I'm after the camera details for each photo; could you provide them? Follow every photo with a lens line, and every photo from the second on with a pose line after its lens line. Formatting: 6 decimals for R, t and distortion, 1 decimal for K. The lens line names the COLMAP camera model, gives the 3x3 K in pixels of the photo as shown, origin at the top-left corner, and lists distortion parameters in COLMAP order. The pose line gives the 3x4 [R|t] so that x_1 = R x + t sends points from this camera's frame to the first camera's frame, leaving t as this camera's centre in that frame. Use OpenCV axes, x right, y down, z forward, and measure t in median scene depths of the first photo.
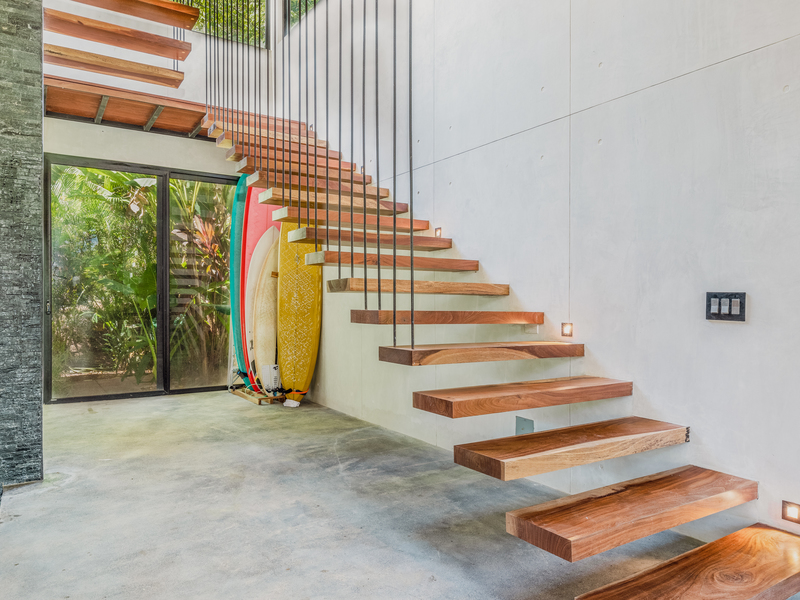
lens RADIAL K [[563.2, 0, 400.0], [0, 563.2, 300.0], [0, 0, 1]] dist [0.008127, -0.006266]
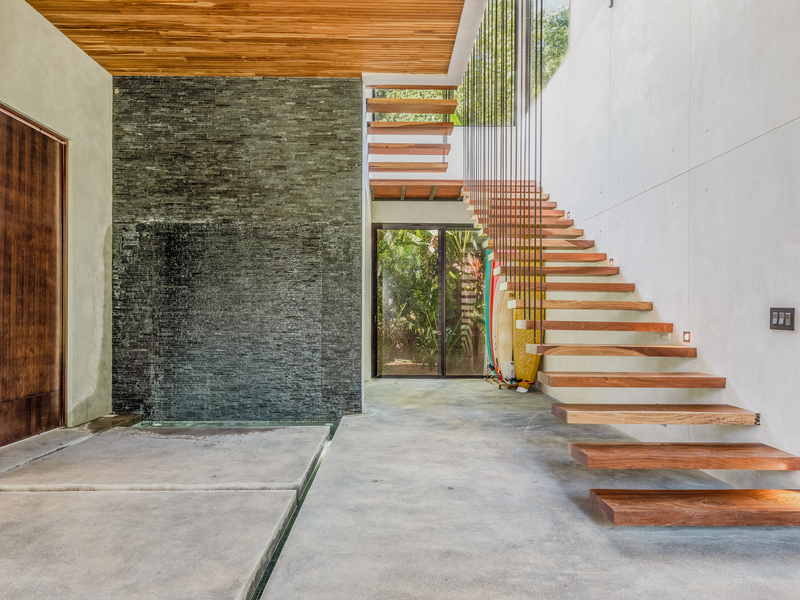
lens RADIAL K [[552.0, 0, 400.0], [0, 552.0, 300.0], [0, 0, 1]] dist [0.001212, -0.000892]
pose [[0.837700, -0.013015, -0.545976, 0.418907], [-0.000481, 0.999698, -0.024570, -0.000145], [0.546131, 0.020845, 0.837441, -0.401180]]
